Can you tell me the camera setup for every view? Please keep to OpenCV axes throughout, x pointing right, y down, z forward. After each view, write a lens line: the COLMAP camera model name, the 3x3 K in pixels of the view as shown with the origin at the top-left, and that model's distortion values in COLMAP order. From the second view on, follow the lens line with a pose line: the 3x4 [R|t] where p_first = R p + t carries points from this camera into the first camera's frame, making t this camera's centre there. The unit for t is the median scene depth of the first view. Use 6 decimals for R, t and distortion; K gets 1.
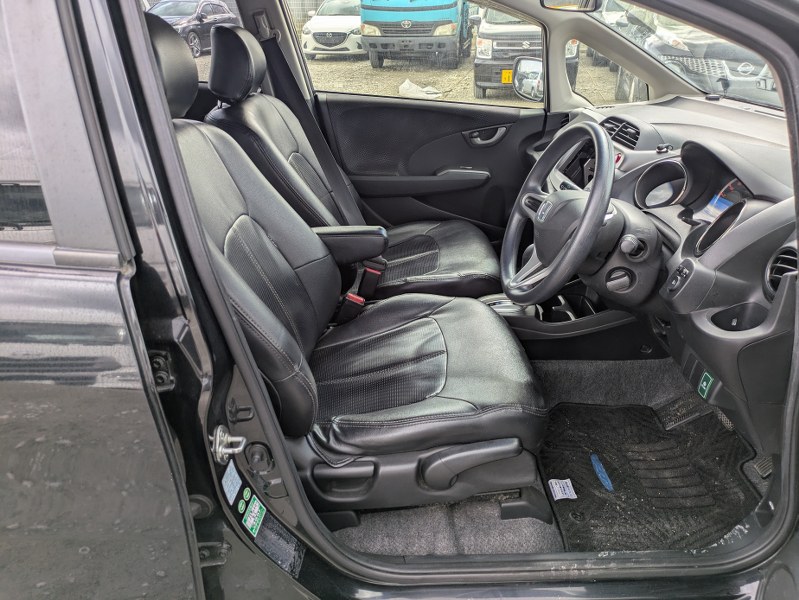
lens RADIAL K [[597.5, 0, 399.5], [0, 597.5, 300.0], [0, 0, 1]] dist [0.024458, -0.011836]
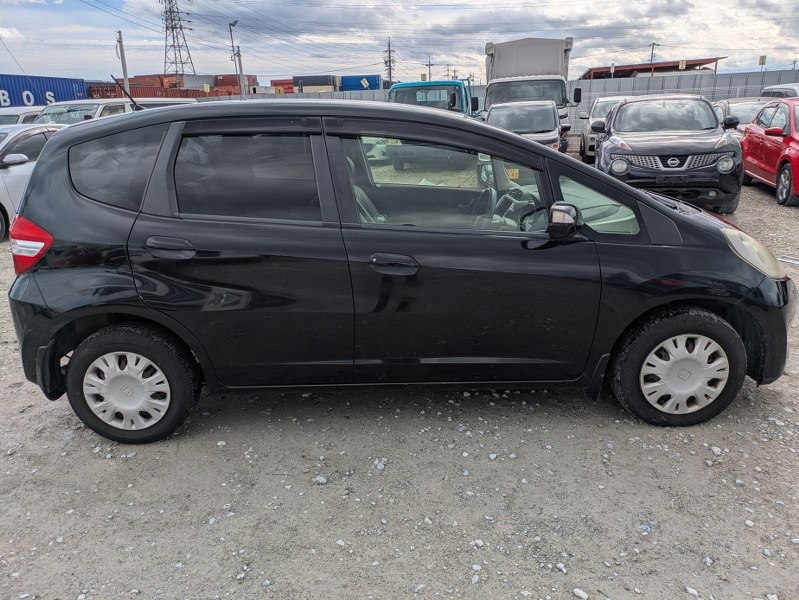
lens RADIAL K [[597.5, 0, 399.5], [0, 597.5, 300.0], [0, 0, 1]] dist [0.024458, -0.011836]
pose [[0.999048, -0.024981, -0.035761, -0.000132], [0.019123, 0.987624, -0.155670, 0.107722], [0.039207, 0.154838, 0.987162, -0.277349]]
